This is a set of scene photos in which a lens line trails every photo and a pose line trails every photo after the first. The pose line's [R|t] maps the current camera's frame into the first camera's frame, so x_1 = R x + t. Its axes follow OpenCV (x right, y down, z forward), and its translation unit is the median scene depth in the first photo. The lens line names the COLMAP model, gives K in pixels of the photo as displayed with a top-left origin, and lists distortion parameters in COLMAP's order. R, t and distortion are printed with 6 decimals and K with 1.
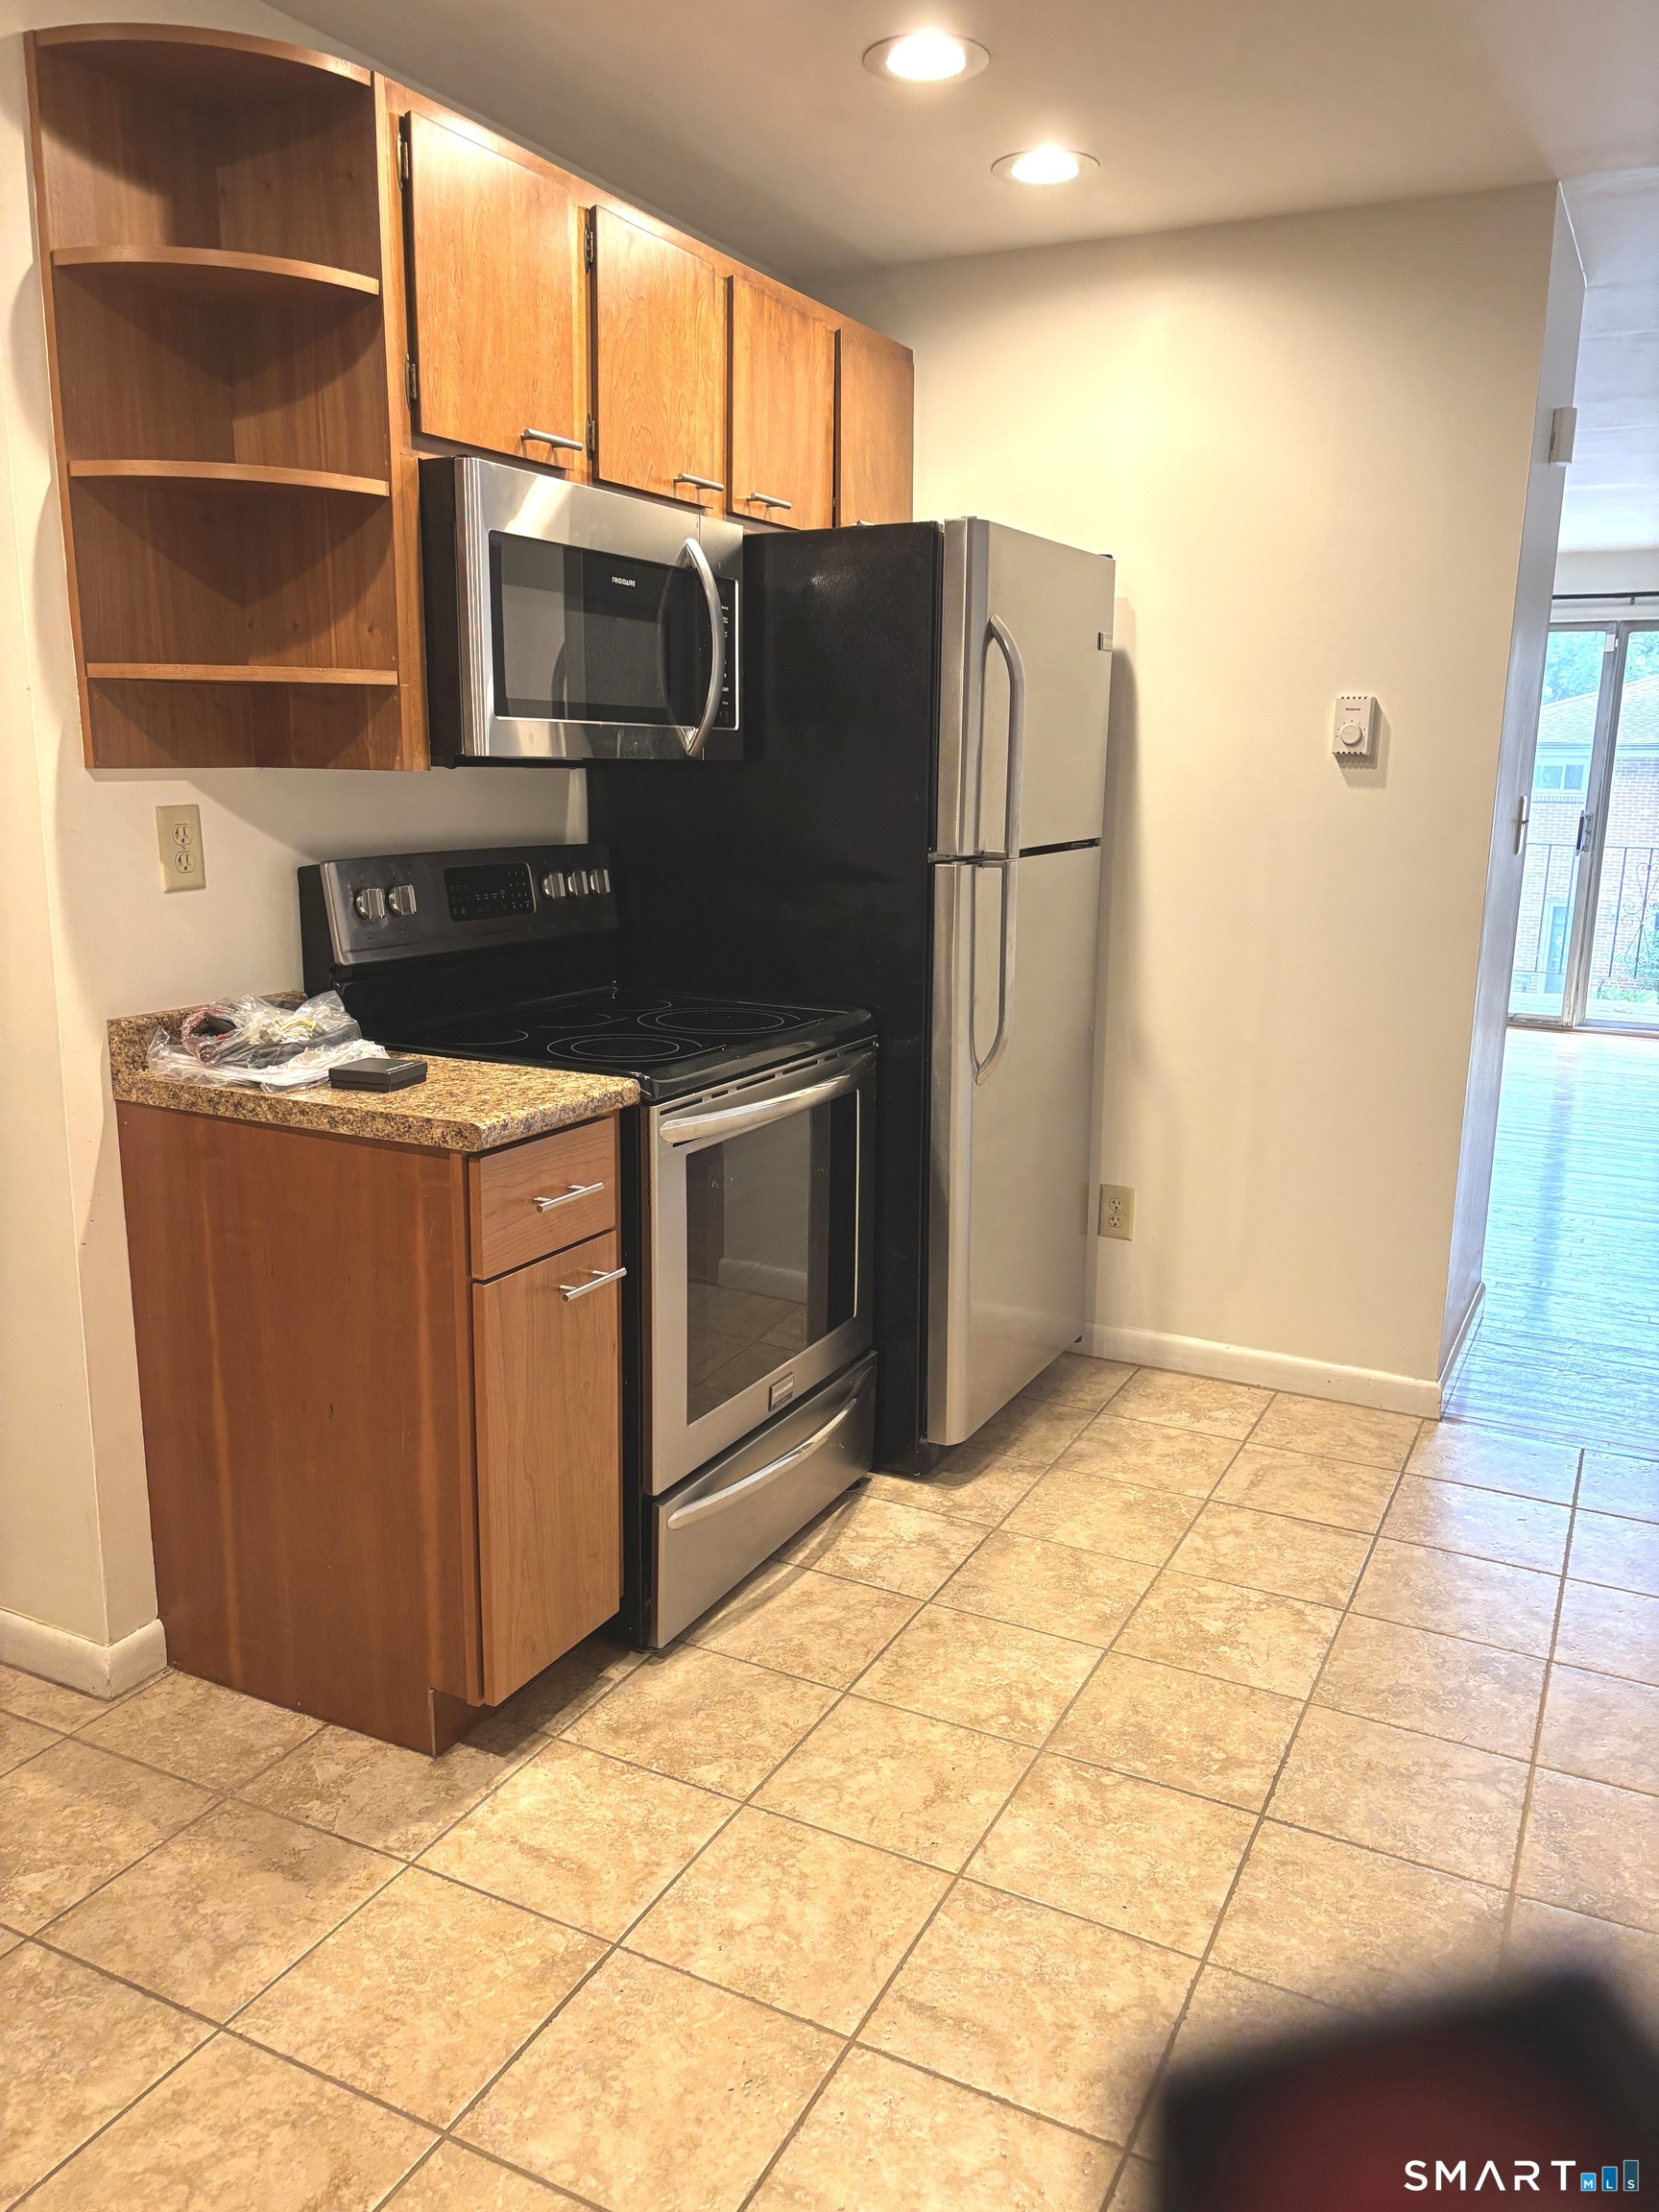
lens RADIAL K [[1669.4, 0, 828.0], [0, 1669.4, 1116.8], [0, 0, 1]] dist [0.034613, -0.002551]
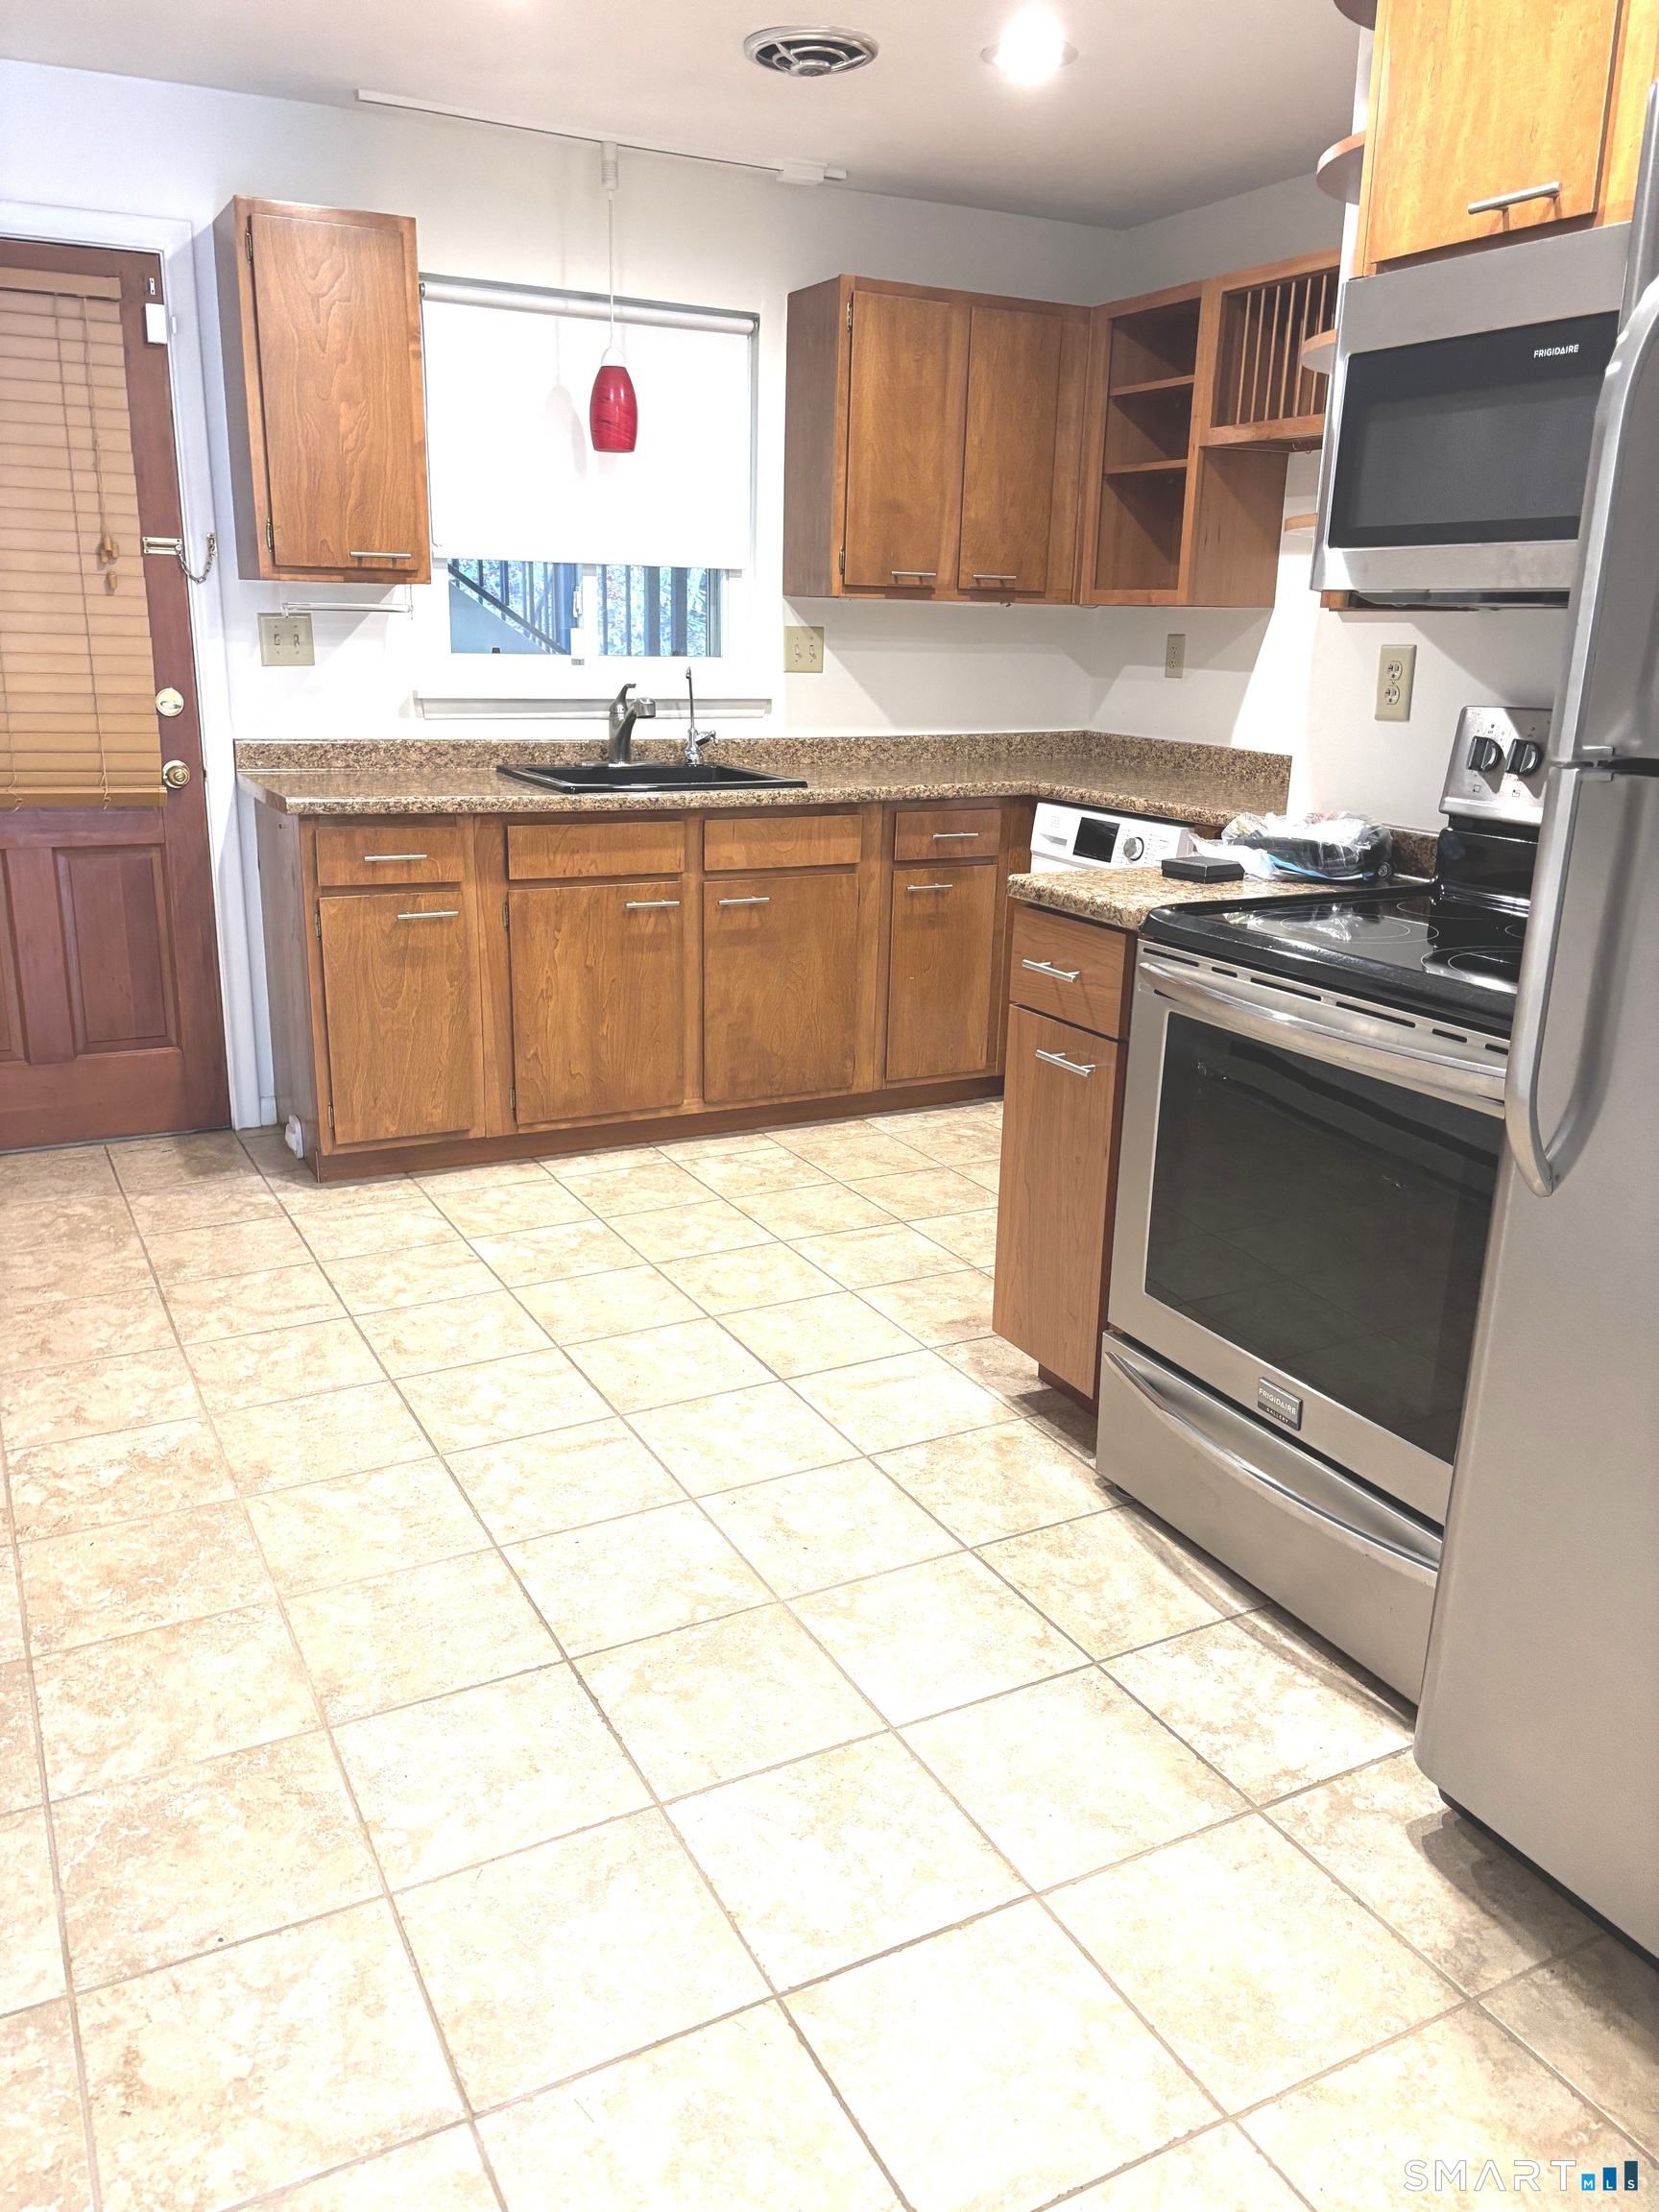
lens RADIAL K [[1669.4, 0, 826.0], [0, 1669.4, 1101.5], [0, 0, 1]] dist [0.034613, -0.002551]
pose [[-0.574250, 0.202623, -0.793209, 0.822535], [-0.205075, 0.902396, 0.378981, -0.261472], [0.792578, 0.380297, -0.476648, 1.363691]]
